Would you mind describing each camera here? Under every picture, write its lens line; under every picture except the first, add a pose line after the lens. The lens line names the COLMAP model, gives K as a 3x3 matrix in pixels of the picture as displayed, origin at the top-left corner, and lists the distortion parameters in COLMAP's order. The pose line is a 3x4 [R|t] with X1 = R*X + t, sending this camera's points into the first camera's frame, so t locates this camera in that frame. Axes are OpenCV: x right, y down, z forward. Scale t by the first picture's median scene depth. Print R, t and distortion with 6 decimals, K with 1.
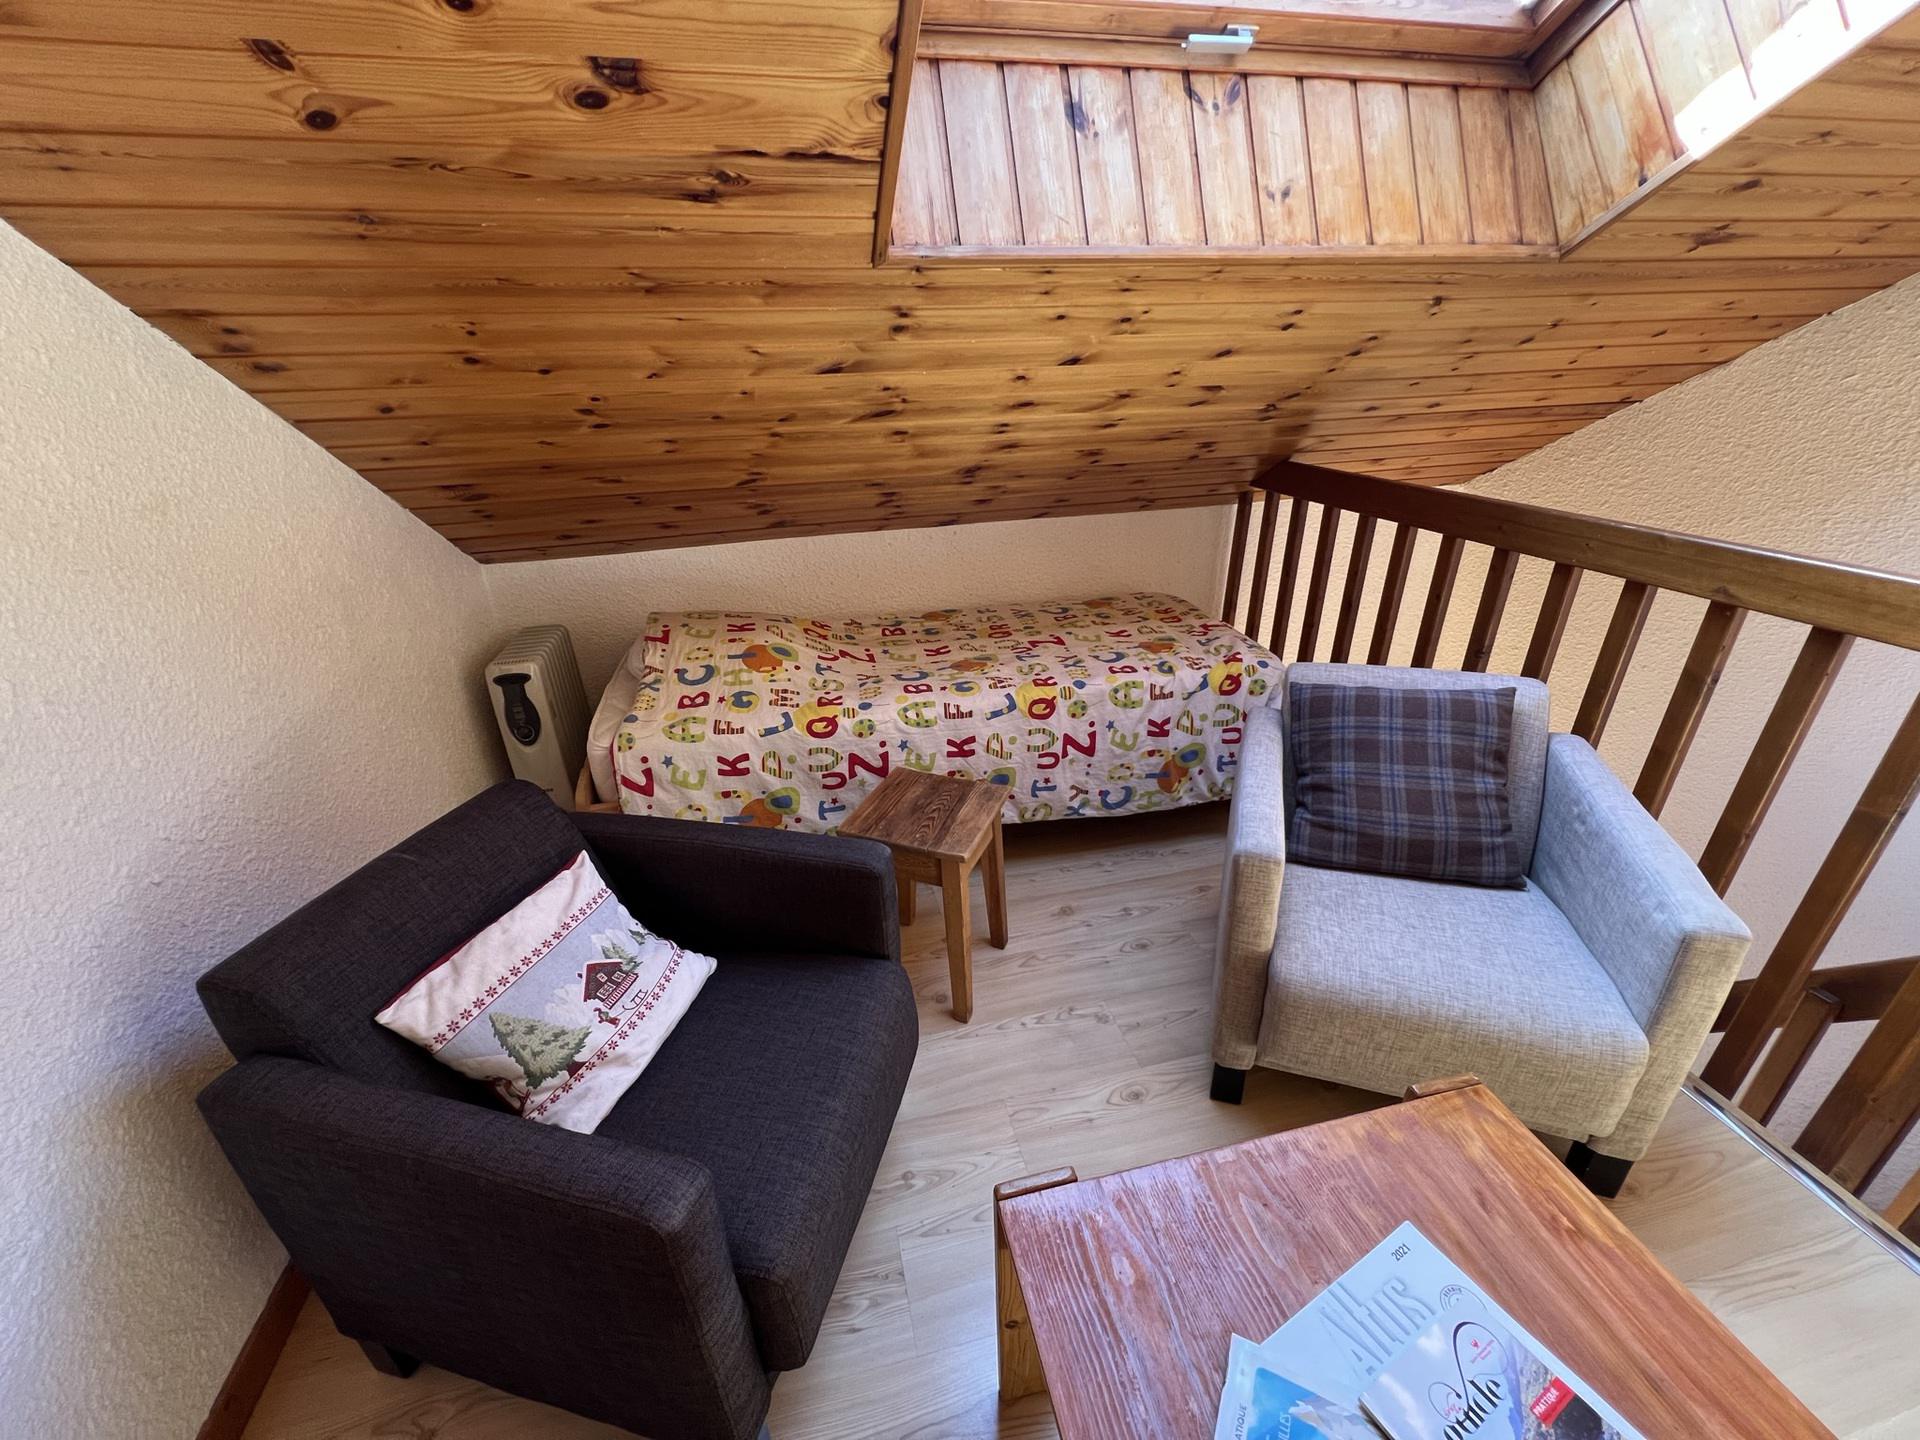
lens RADIAL K [[767.9, 0, 958.0], [0, 767.9, 726.5], [0, 0, 1]] dist [-0.001036, 0.000008]
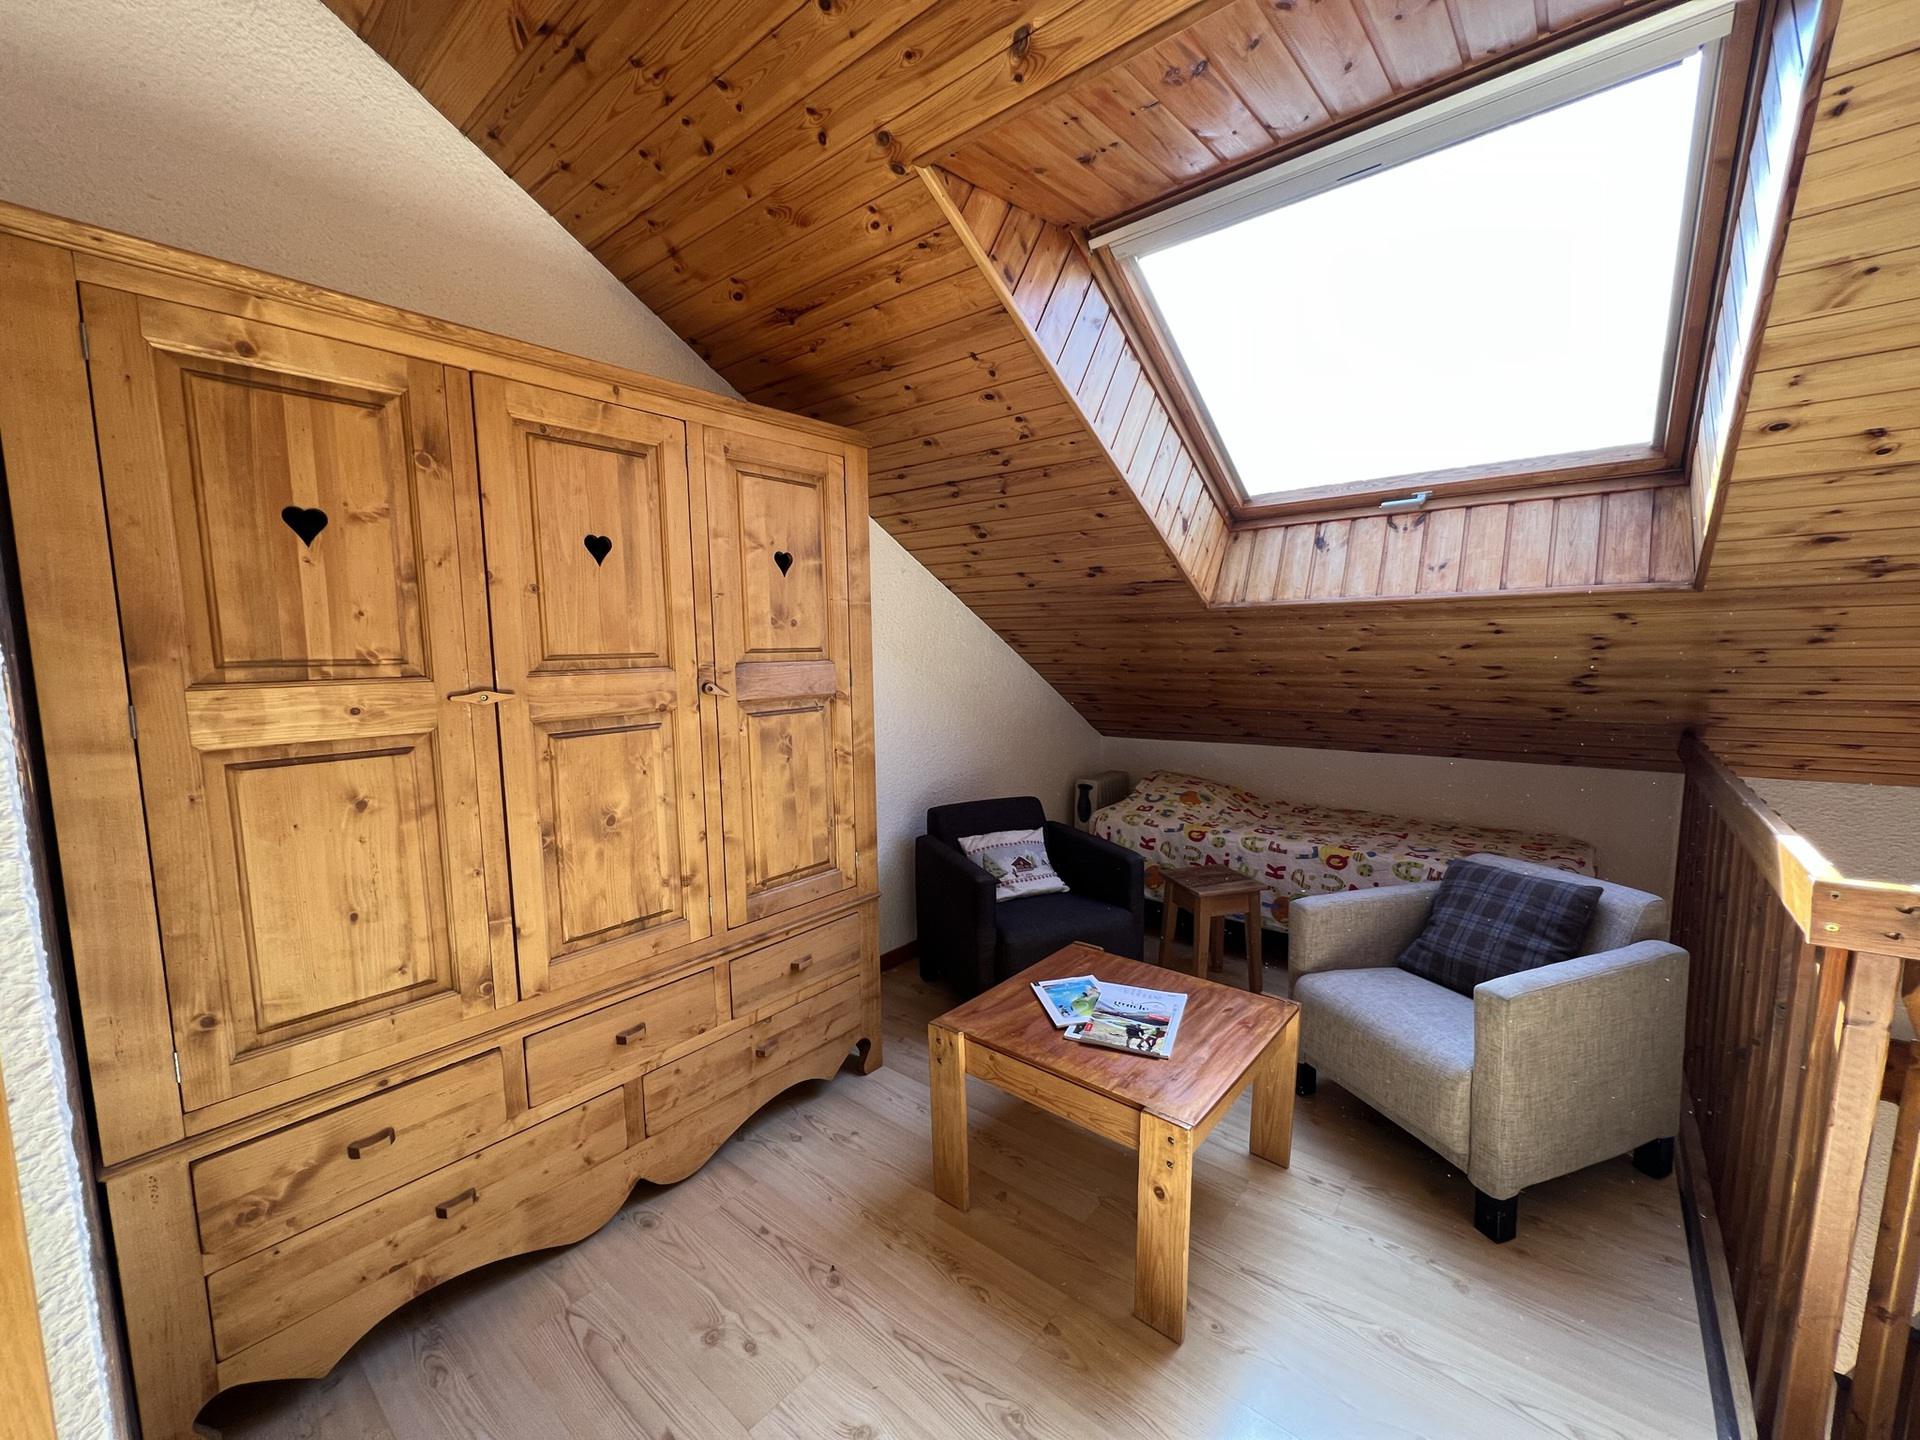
lens RADIAL K [[767.9, 0, 960.9], [0, 767.9, 728.3], [0, 0, 1]] dist [-0.001036, 0.000008]
pose [[0.602306, 0.104350, -0.791416, 0.878787], [-0.344972, 0.928088, -0.140169, 0.209679], [0.719877, 0.357441, 0.594990, -0.531086]]
